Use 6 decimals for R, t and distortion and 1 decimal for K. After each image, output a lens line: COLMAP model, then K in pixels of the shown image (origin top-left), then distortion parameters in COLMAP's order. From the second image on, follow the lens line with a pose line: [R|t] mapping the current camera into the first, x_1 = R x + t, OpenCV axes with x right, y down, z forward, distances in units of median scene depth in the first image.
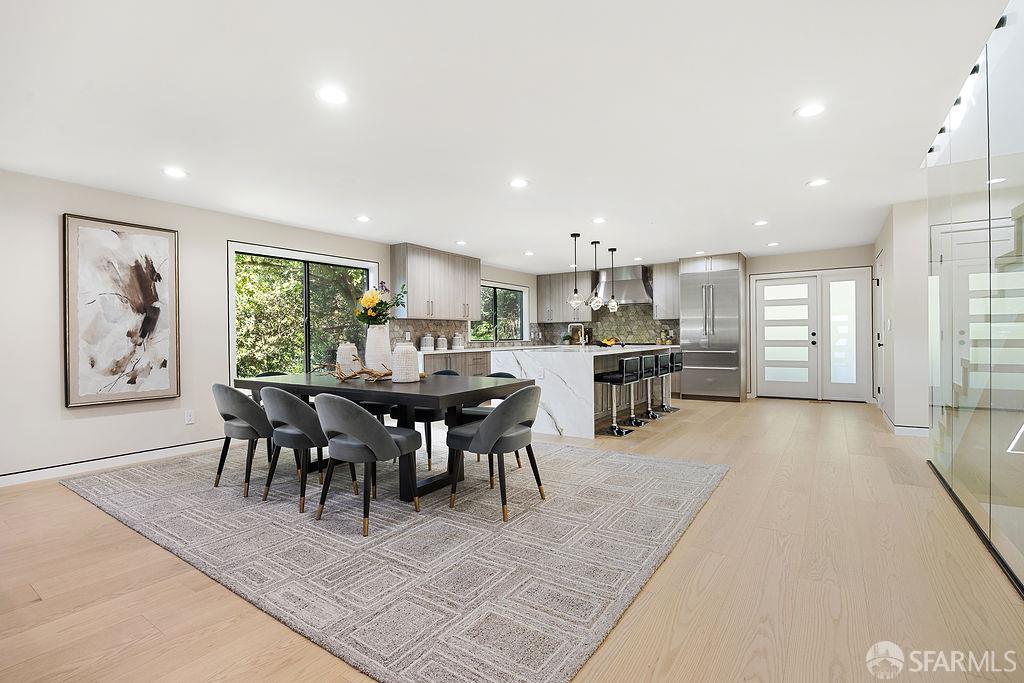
lens RADIAL K [[469.5, 0, 516.0], [0, 469.5, 338.5], [0, 0, 1]] dist [-0.002099, -0.000030]
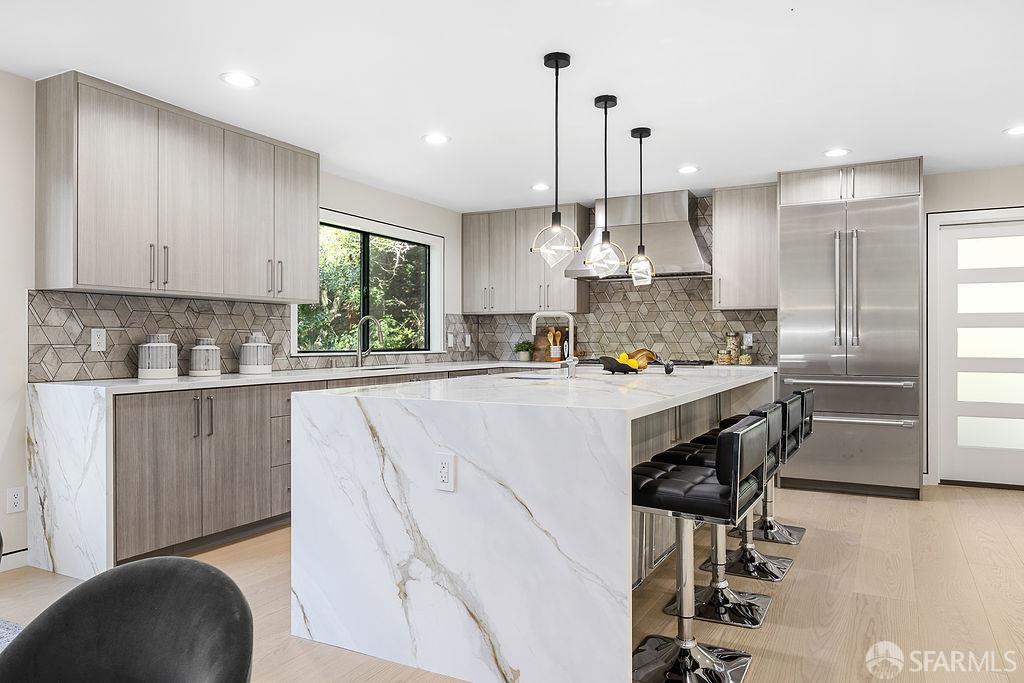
lens RADIAL K [[704.6, 0, 513.3], [0, 704.6, 341.7], [0, 0, 1]] dist [-0.006736, -0.000900]
pose [[0.994760, 0.011186, 0.101620, 0.031687], [-0.010903, 0.999935, -0.003335, -0.004541], [-0.101651, 0.002210, 0.994818, 0.365082]]
